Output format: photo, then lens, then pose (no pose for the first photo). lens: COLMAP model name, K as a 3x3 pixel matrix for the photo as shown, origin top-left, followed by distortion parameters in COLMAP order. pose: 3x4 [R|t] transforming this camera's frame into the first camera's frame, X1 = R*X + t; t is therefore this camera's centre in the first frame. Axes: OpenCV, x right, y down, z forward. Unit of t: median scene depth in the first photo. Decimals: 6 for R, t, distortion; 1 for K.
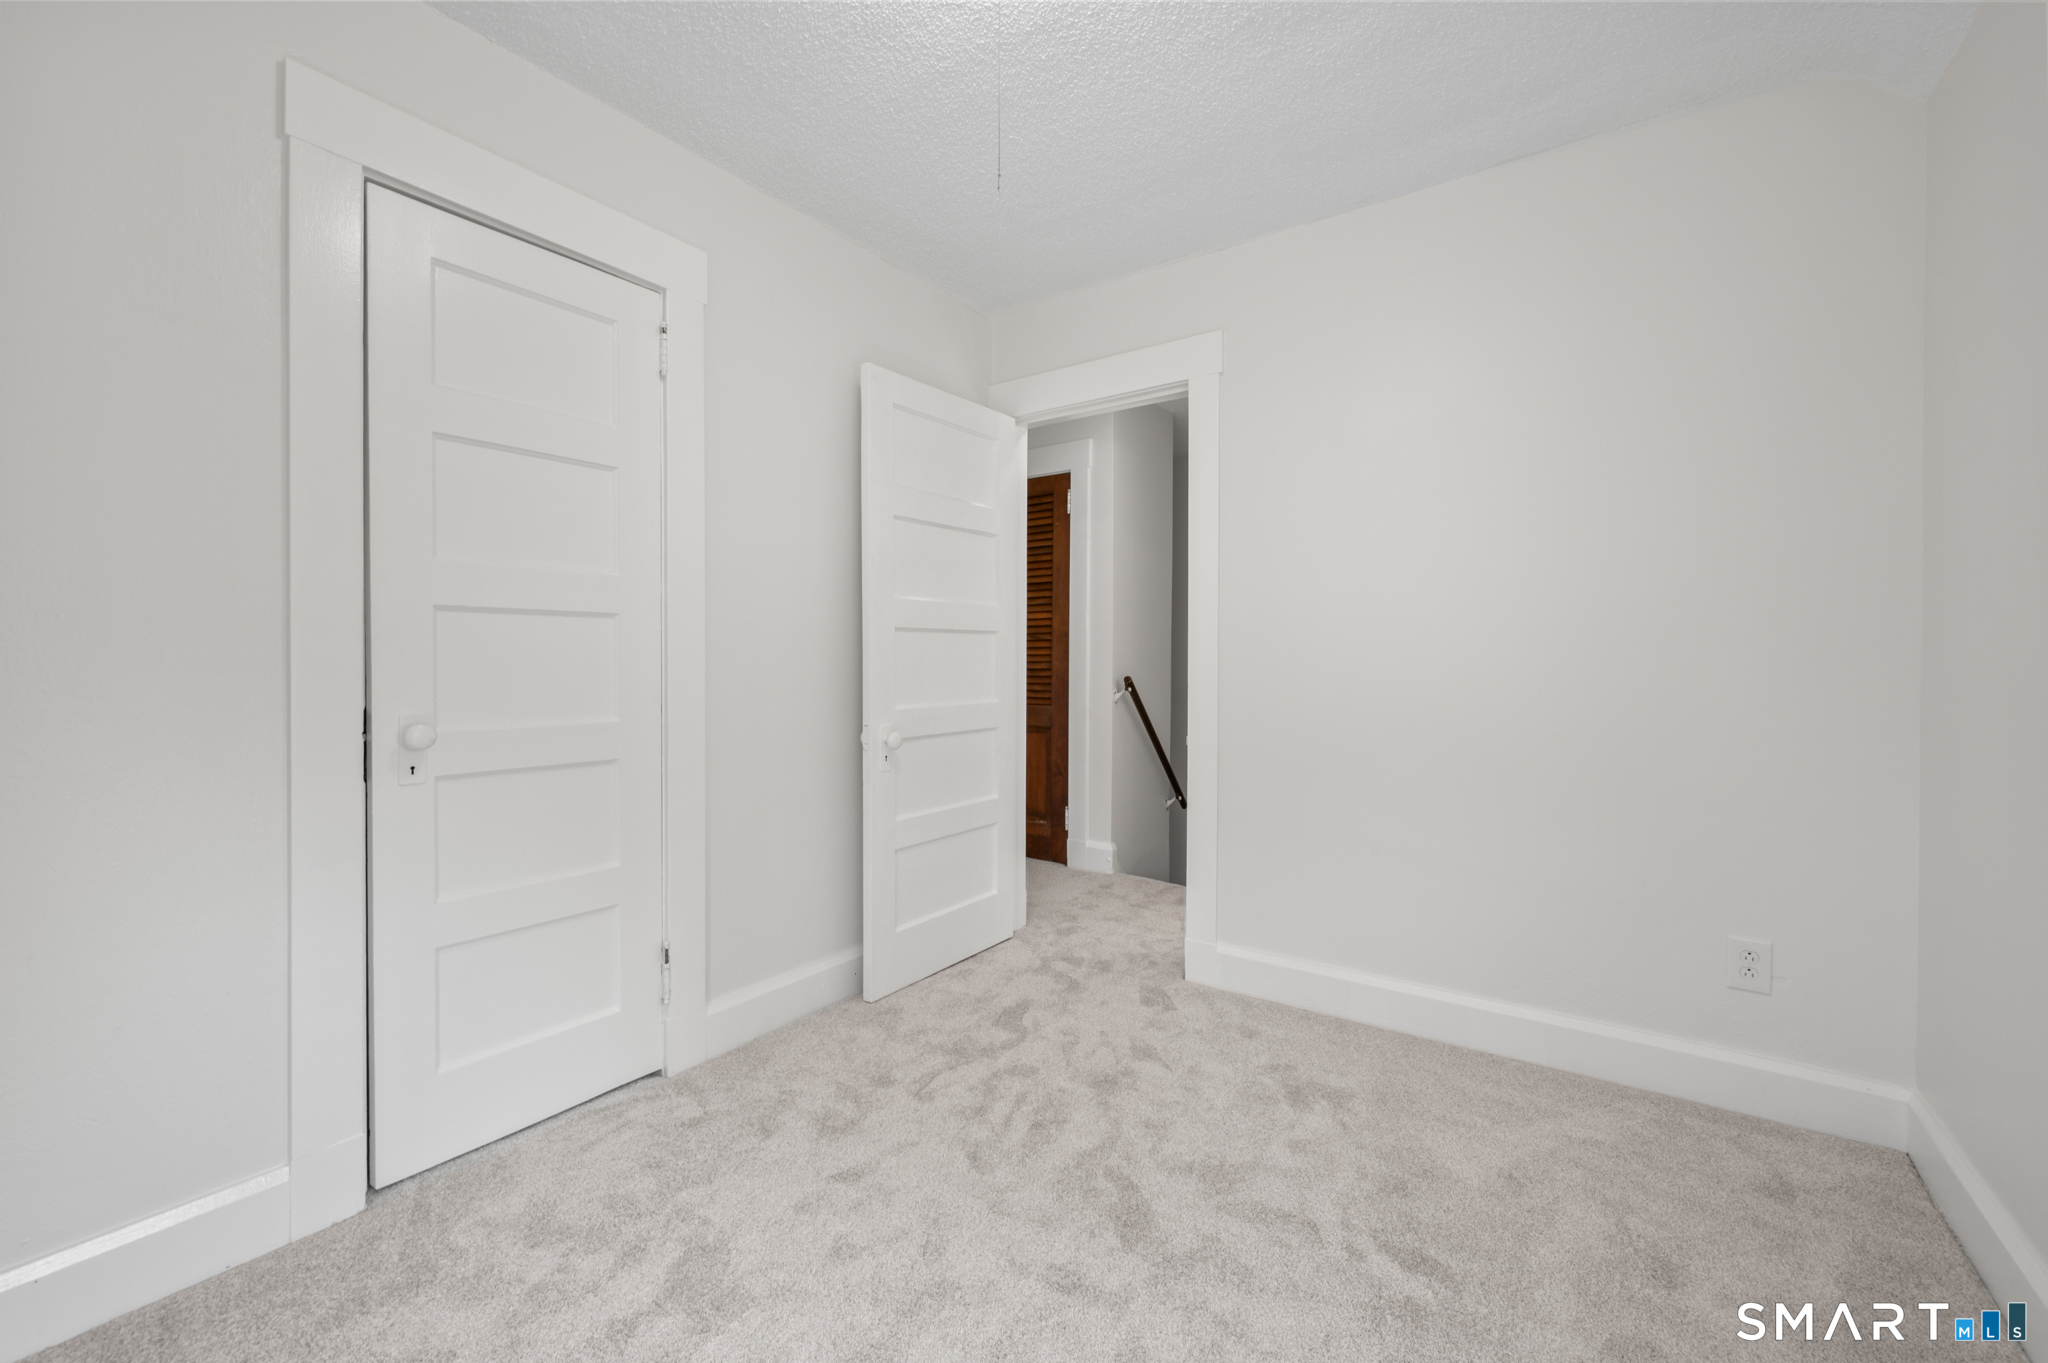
lens RADIAL K [[817.1, 0, 1027.4], [0, 817.1, 667.6], [0, 0, 1]] dist [0.000041, -0.000050]
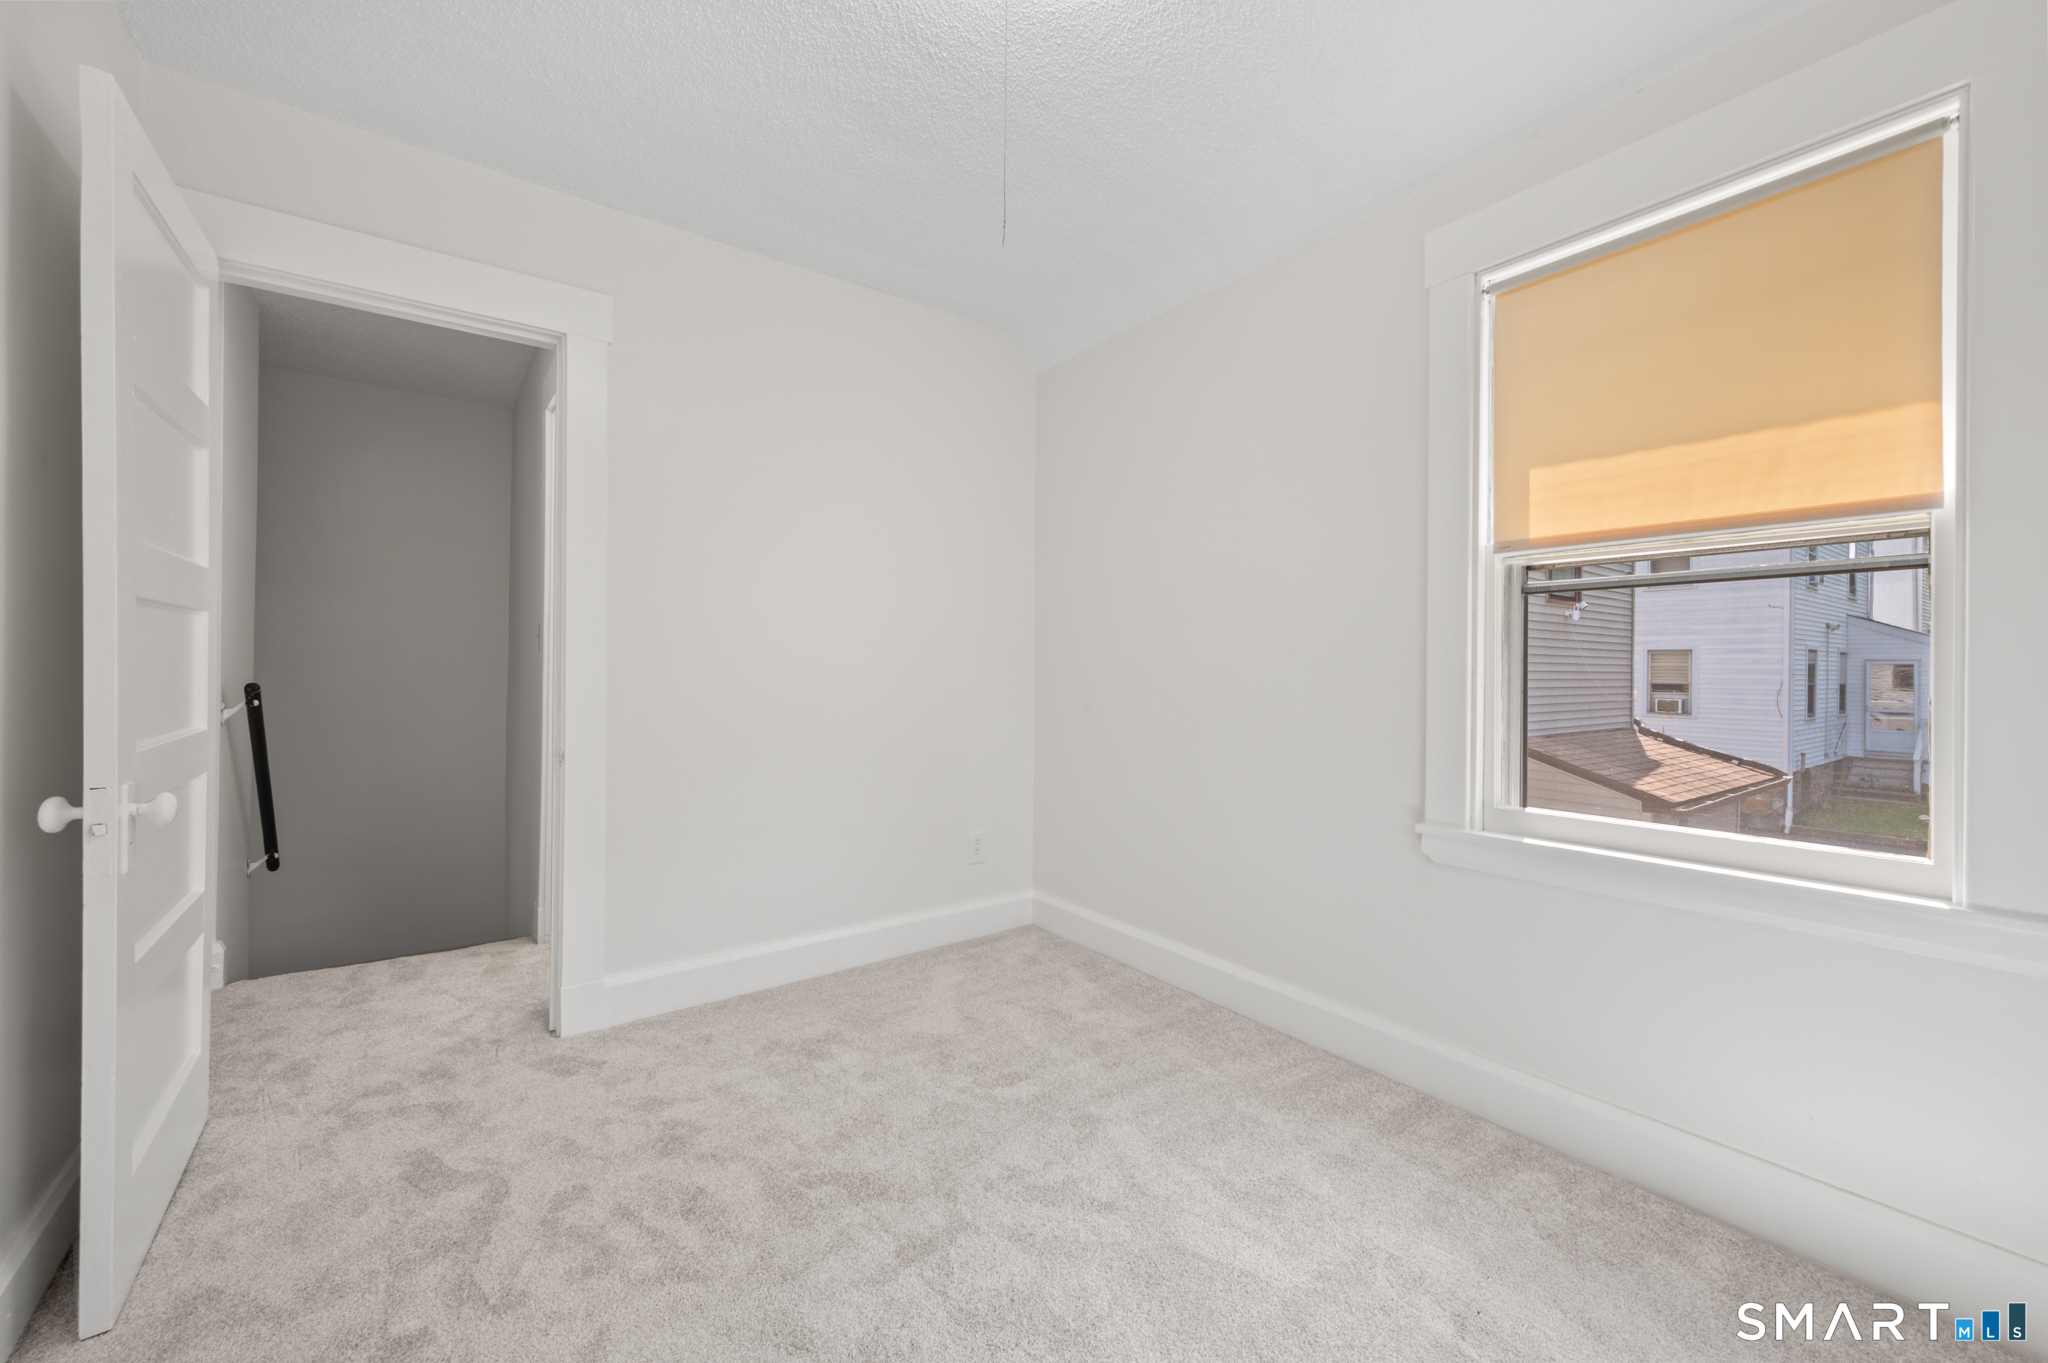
lens RADIAL K [[817.1, 0, 1027.4], [0, 817.1, 667.6], [0, 0, 1]] dist [0.000041, -0.000050]
pose [[0.300918, 0.000359, 0.953650, -0.590301], [0.002446, 0.999996, -0.001148, -0.000407], [-0.953647, 0.002678, 0.300916, 0.350626]]
